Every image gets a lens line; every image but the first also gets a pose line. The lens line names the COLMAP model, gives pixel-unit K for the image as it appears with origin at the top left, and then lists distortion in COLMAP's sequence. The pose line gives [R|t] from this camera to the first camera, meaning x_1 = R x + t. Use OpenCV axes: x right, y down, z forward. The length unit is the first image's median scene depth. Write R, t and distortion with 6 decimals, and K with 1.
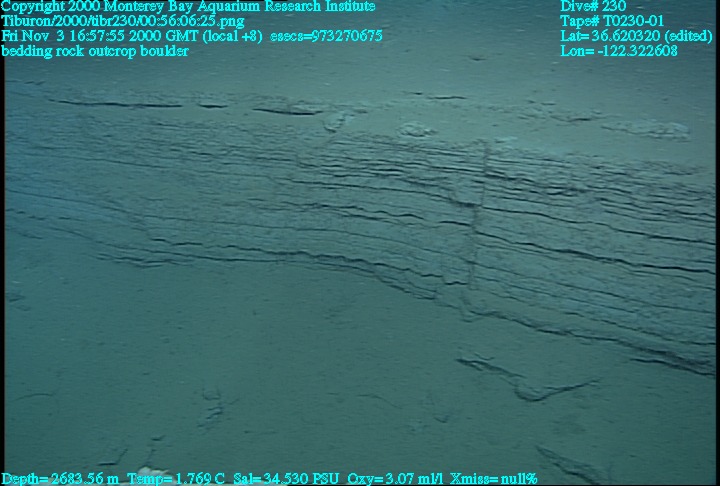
lens RADIAL K [[483.1, 0, 360.8], [0, 483.1, 243.0], [0, 0, 1]] dist [-0.097068, 0.106884]
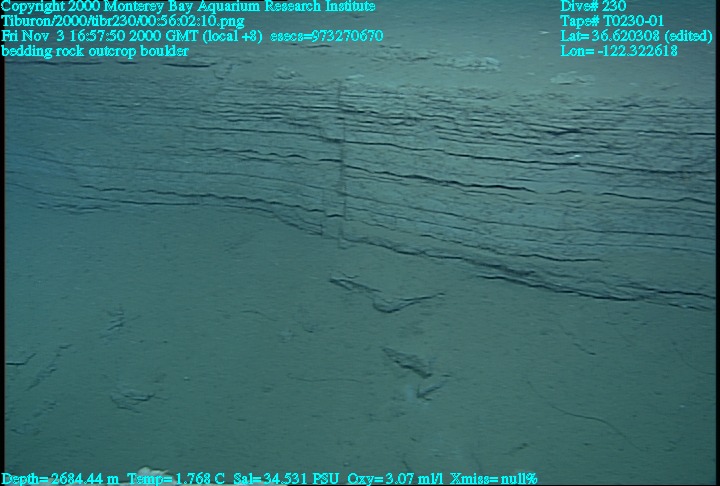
lens RADIAL K [[483.1, 0, 360.8], [0, 483.1, 243.0], [0, 0, 1]] dist [-0.097068, 0.106884]
pose [[0.999955, 0.002601, -0.009084, 0.295561], [-0.002579, 0.999994, 0.002429, 0.159376], [0.009090, -0.002405, 0.999956, -0.132383]]
